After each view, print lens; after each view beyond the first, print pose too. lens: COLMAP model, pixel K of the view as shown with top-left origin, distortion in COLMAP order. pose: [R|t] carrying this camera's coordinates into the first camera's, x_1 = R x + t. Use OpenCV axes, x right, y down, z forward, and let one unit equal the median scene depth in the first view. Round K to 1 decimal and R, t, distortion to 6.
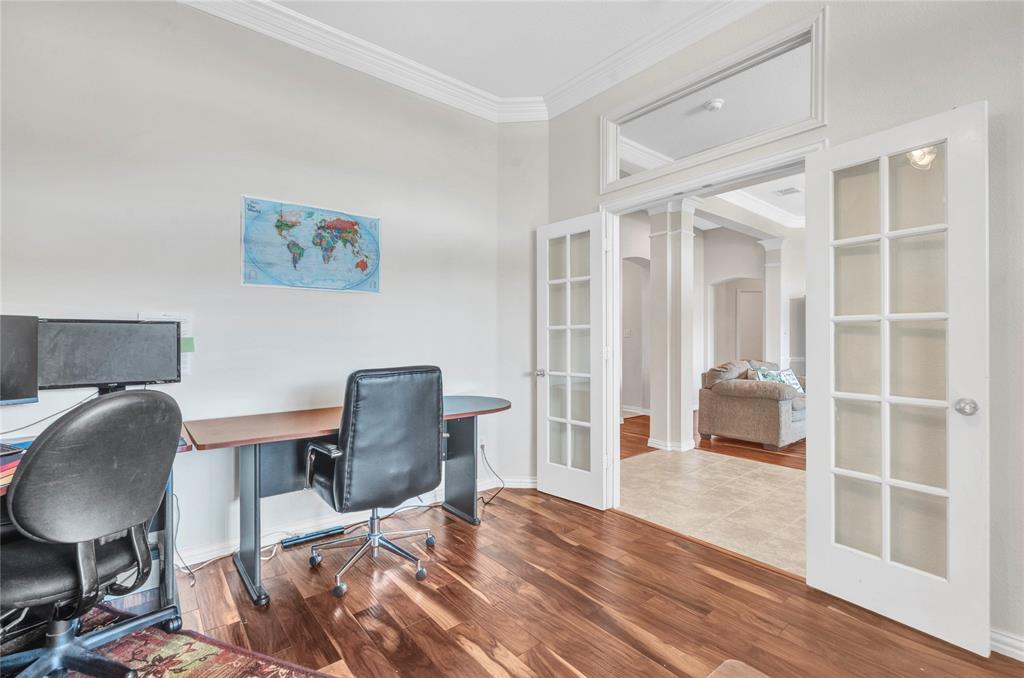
lens RADIAL K [[456.5, 0, 512.0], [0, 456.5, 339.0], [0, 0, 1]] dist [-0.001507, -0.000164]
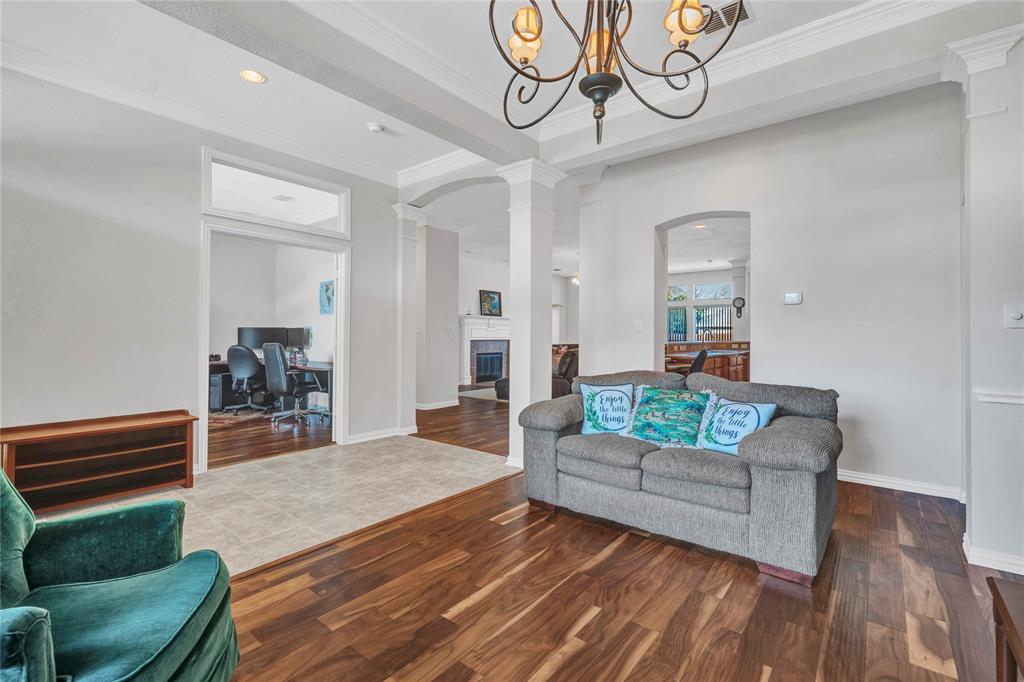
lens RADIAL K [[456.5, 0, 512.0], [0, 456.5, 341.0], [0, 0, 1]] dist [-0.001507, -0.000164]
pose [[0.200803, 0.013883, -0.979533, 1.636012], [0.001131, 0.999896, 0.014404, -0.001876], [0.979631, -0.004000, 0.200767, 1.118876]]
